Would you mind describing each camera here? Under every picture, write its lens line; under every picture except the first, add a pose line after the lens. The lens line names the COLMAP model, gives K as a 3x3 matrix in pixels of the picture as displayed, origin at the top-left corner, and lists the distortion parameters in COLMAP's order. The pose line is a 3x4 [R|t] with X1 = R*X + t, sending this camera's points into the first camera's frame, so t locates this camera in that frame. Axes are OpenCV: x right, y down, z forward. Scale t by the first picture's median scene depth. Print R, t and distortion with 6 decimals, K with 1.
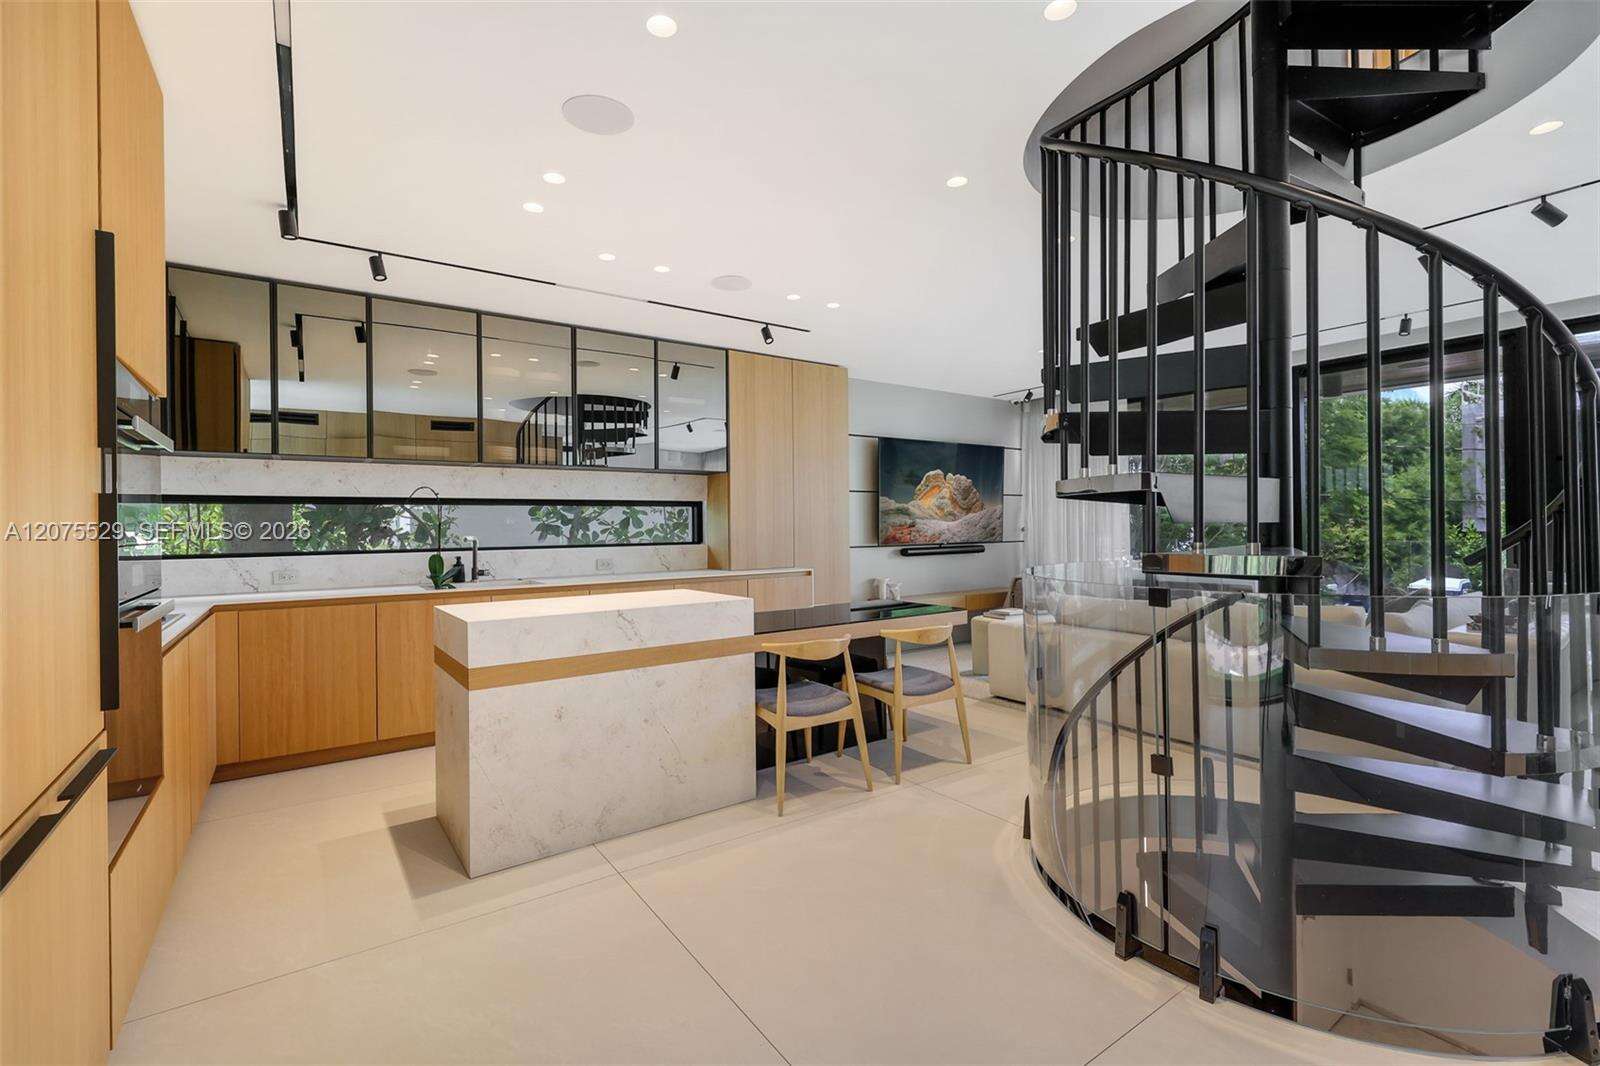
lens RADIAL K [[703.4, 0, 798.0], [0, 703.4, 525.1], [0, 0, 1]] dist [0.002558, 0.000108]
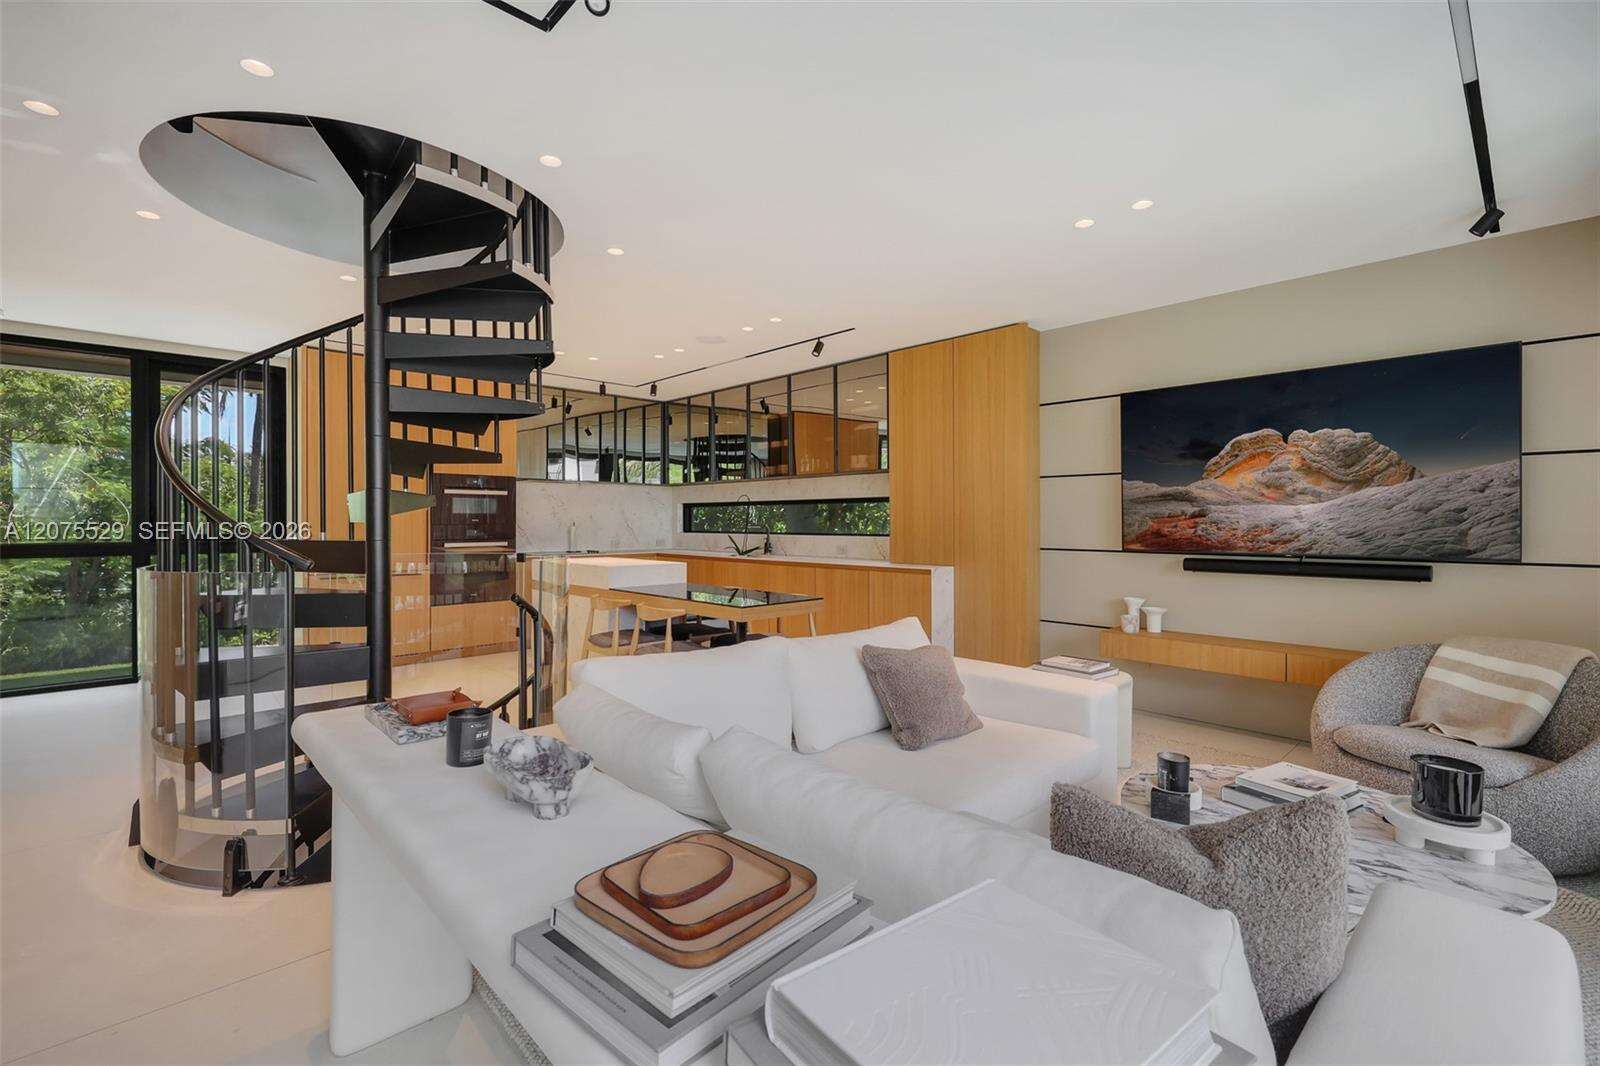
lens RADIAL K [[703.4, 0, 793.1], [0, 703.4, 525.7], [0, 0, 1]] dist [0.002558, 0.000108]
pose [[0.162220, 0.020001, -0.986552, 0.911710], [0.008570, 0.999728, 0.021677, -0.014466], [0.986717, -0.011972, 0.162004, 0.677725]]
